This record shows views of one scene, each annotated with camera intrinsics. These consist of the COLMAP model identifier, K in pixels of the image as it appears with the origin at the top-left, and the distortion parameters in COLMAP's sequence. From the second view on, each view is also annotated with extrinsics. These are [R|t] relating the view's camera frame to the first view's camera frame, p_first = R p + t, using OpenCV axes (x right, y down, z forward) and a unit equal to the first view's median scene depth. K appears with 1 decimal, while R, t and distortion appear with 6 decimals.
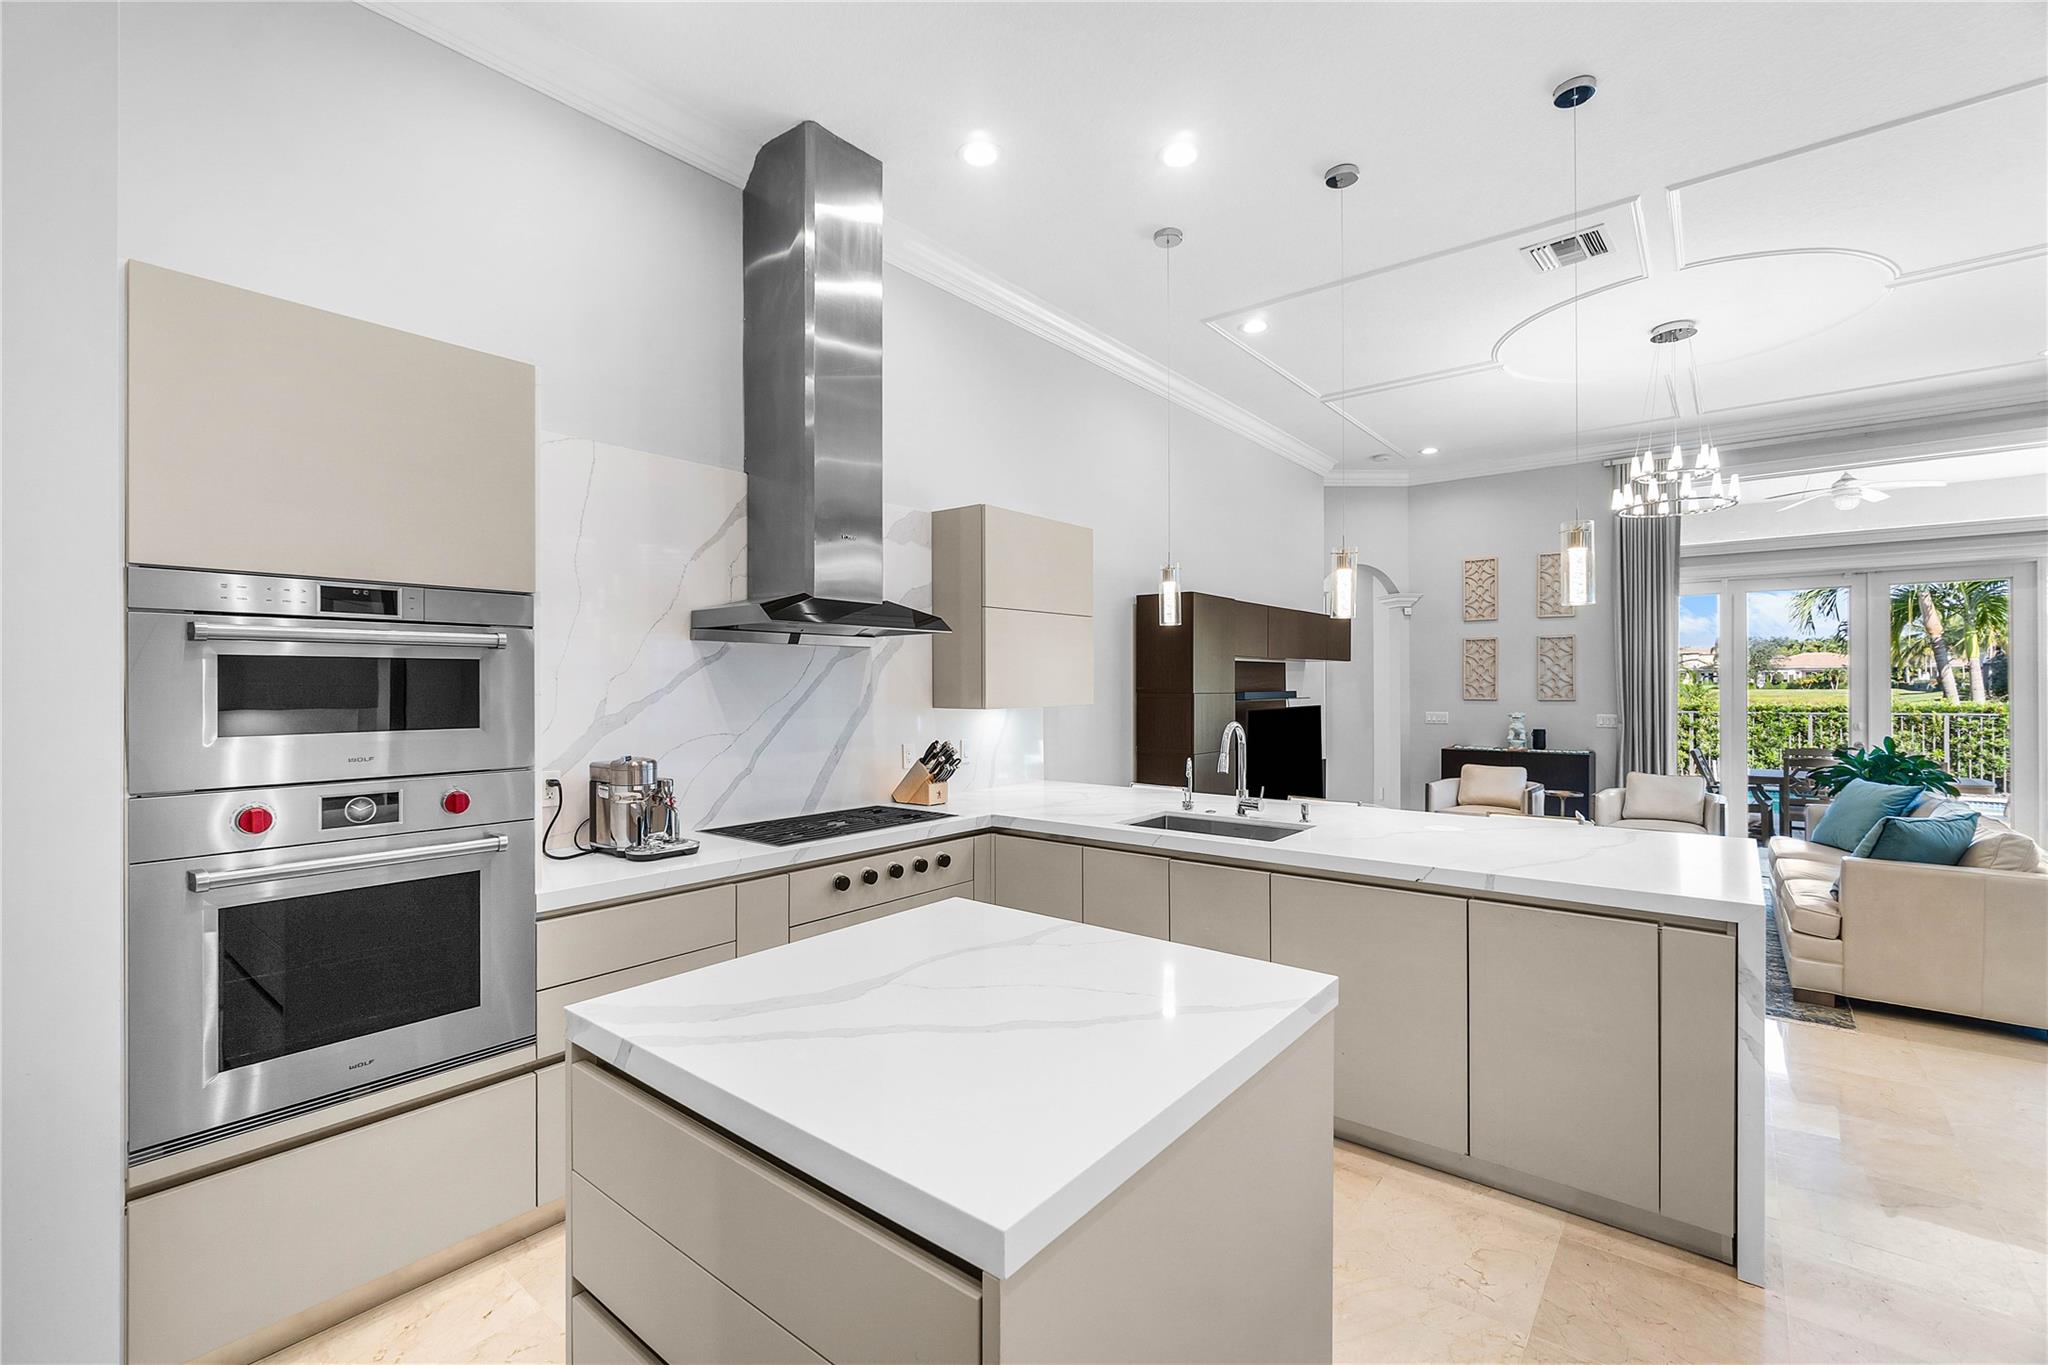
lens RADIAL K [[884.0, 0, 1028.6], [0, 884.0, 683.8], [0, 0, 1]] dist [-0.002652, -0.000163]
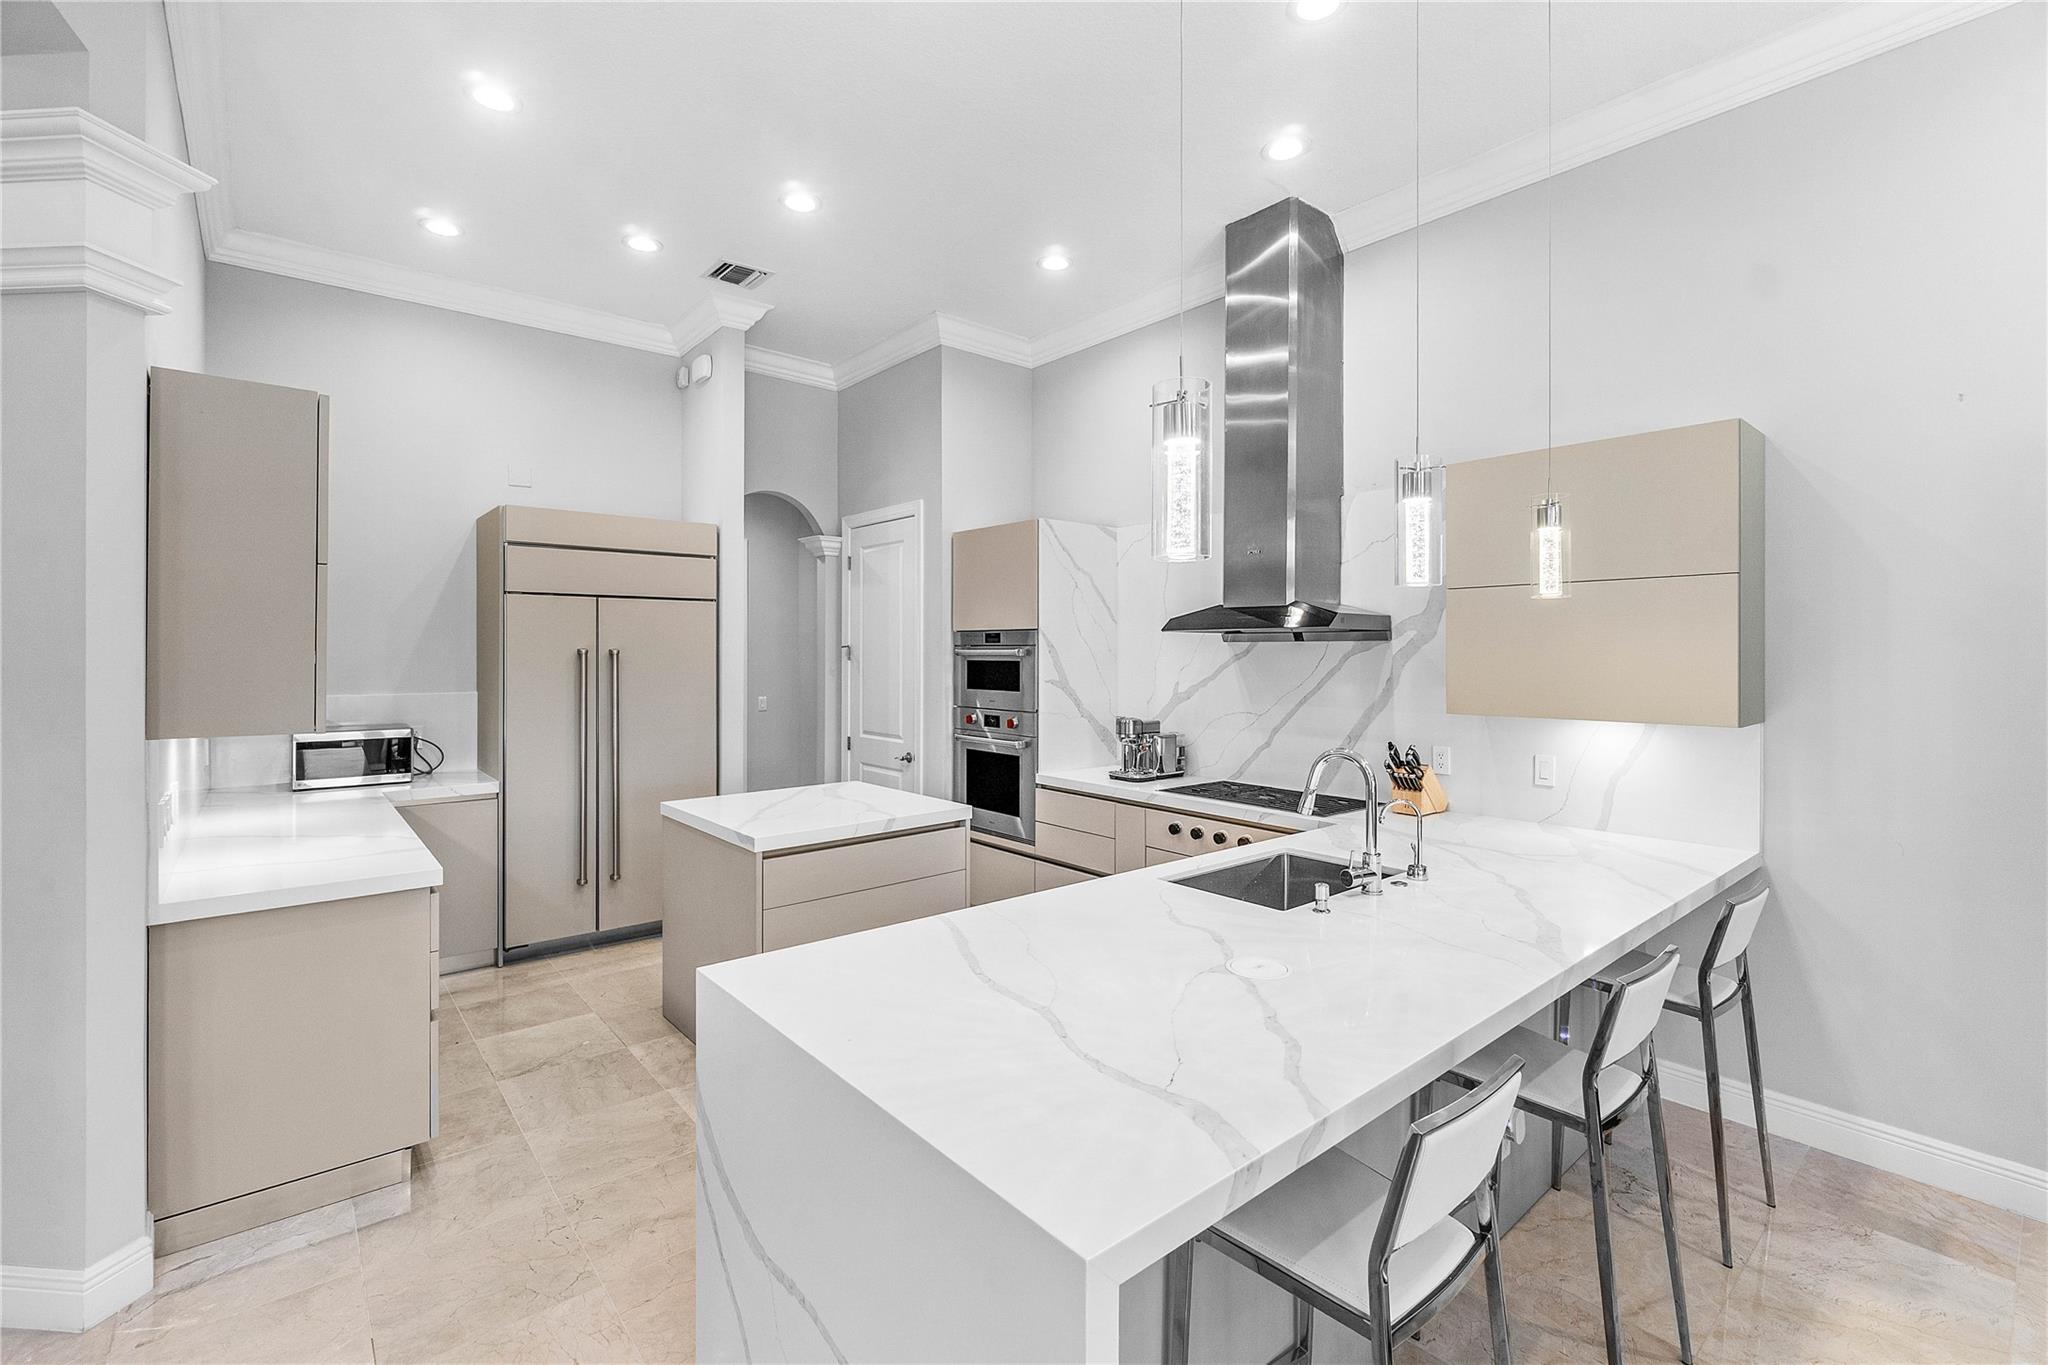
lens RADIAL K [[884.0, 0, 1028.9], [0, 884.0, 662.4], [0, 0, 1]] dist [-0.002652, -0.000163]
pose [[-0.199992, 0.012510, -0.979718, 1.092015], [0.001675, 0.999921, 0.012426, -0.037676], [0.979796, 0.000844, -0.199997, 1.031653]]
